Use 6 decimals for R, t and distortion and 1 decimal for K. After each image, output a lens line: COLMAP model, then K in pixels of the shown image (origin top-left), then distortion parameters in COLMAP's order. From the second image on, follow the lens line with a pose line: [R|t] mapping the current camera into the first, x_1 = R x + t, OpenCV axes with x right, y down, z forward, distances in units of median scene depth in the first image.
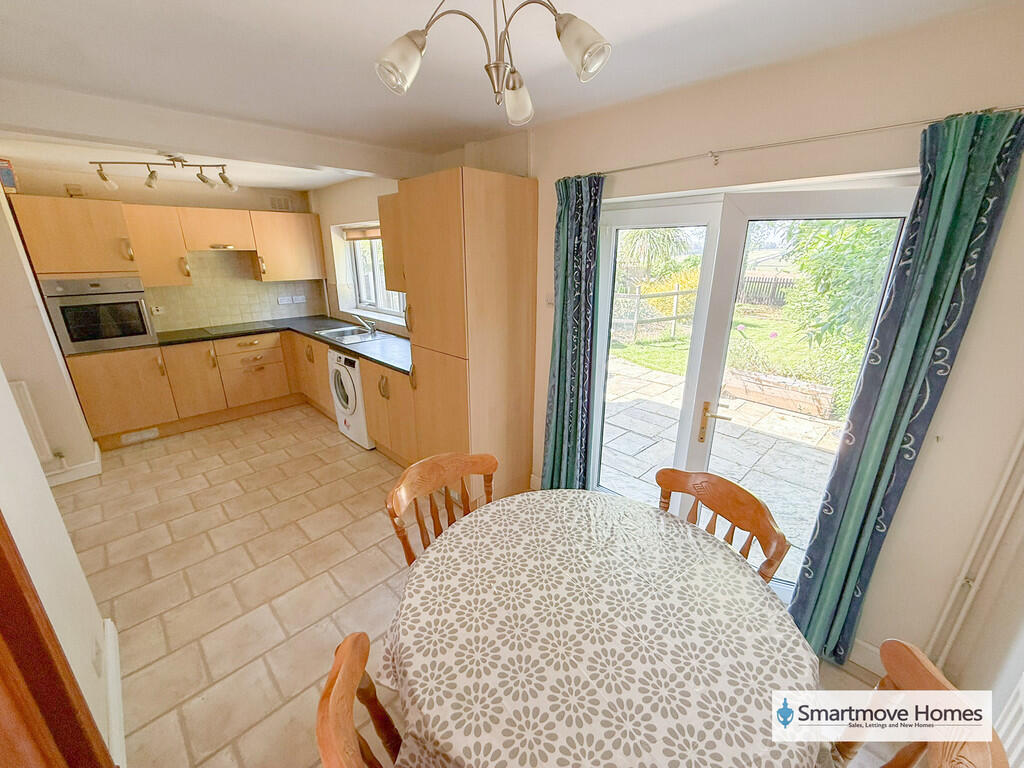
lens RADIAL K [[409.4, 0, 509.8], [0, 409.4, 383.0], [0, 0, 1]] dist [0.000554, -0.000080]
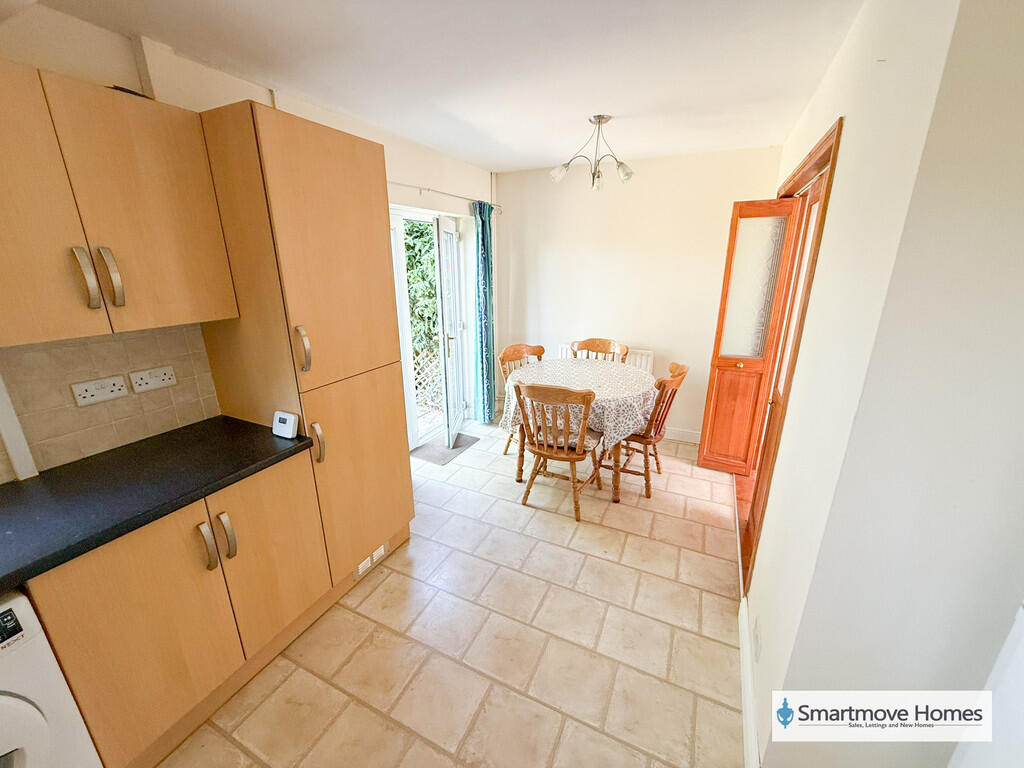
lens RADIAL K [[409.4, 0, 508.6], [0, 409.4, 382.8], [0, 0, 1]] dist [0.000554, -0.000080]
pose [[-0.329044, -0.274513, 0.903533, -0.621760], [0.294308, 0.879346, 0.374344, -0.173459], [-0.897281, 0.389093, -0.208552, 0.609758]]
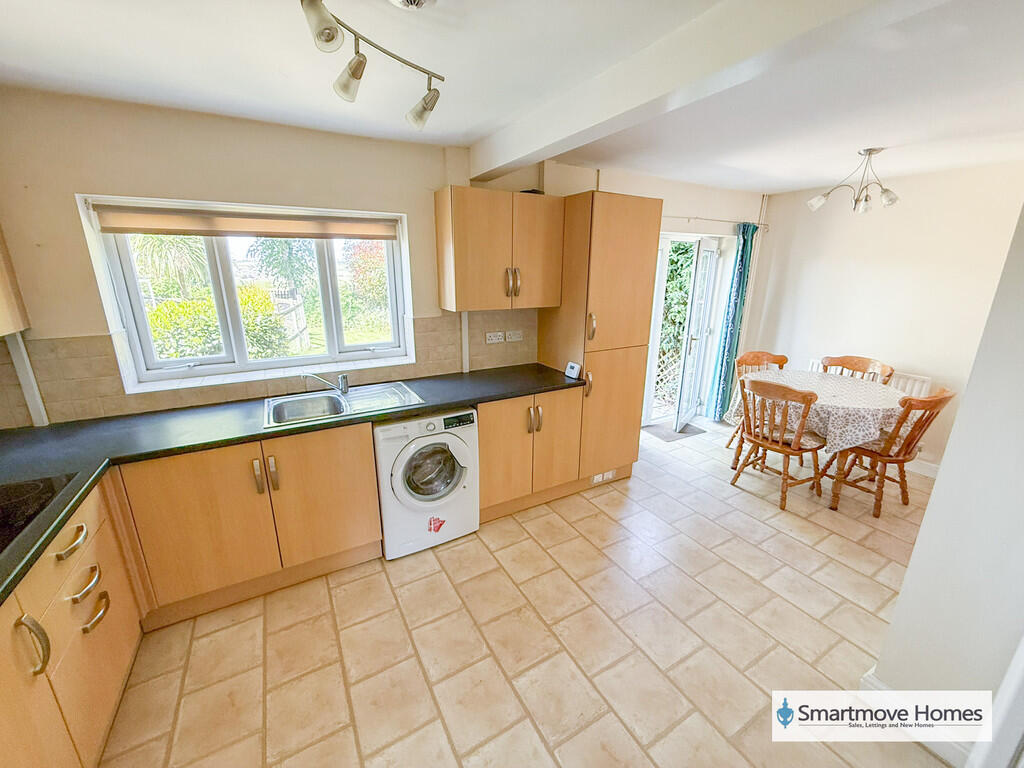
lens RADIAL K [[409.4, 0, 507.3], [0, 409.4, 383.5], [0, 0, 1]] dist [0.000554, -0.000080]
pose [[0.268254, -0.262951, 0.926767, -0.888393], [0.292245, 0.938904, 0.181804, -0.188496], [-0.917950, 0.222074, 0.328710, 0.619887]]
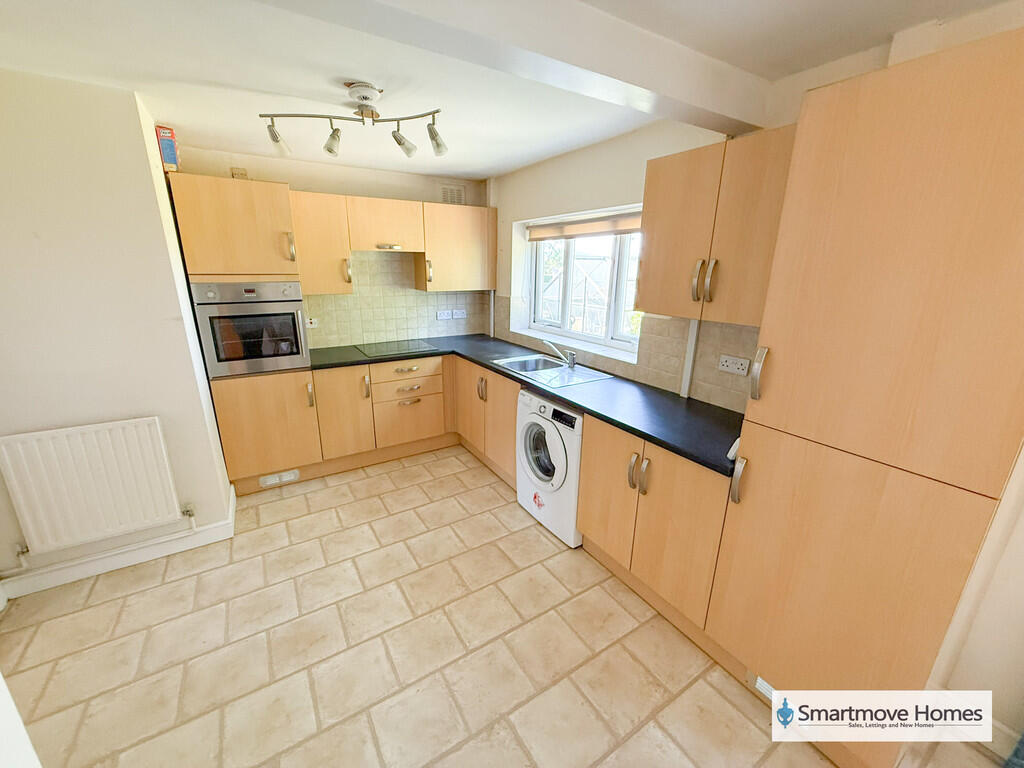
lens RADIAL K [[409.4, 0, 509.3], [0, 409.4, 383.5], [0, 0, 1]] dist [0.000554, -0.000080]
pose [[0.973893, 0.075965, -0.213920, -0.306086], [-0.082168, 0.996413, -0.020241, -0.076533], [0.211615, 0.037290, 0.976641, 0.304329]]
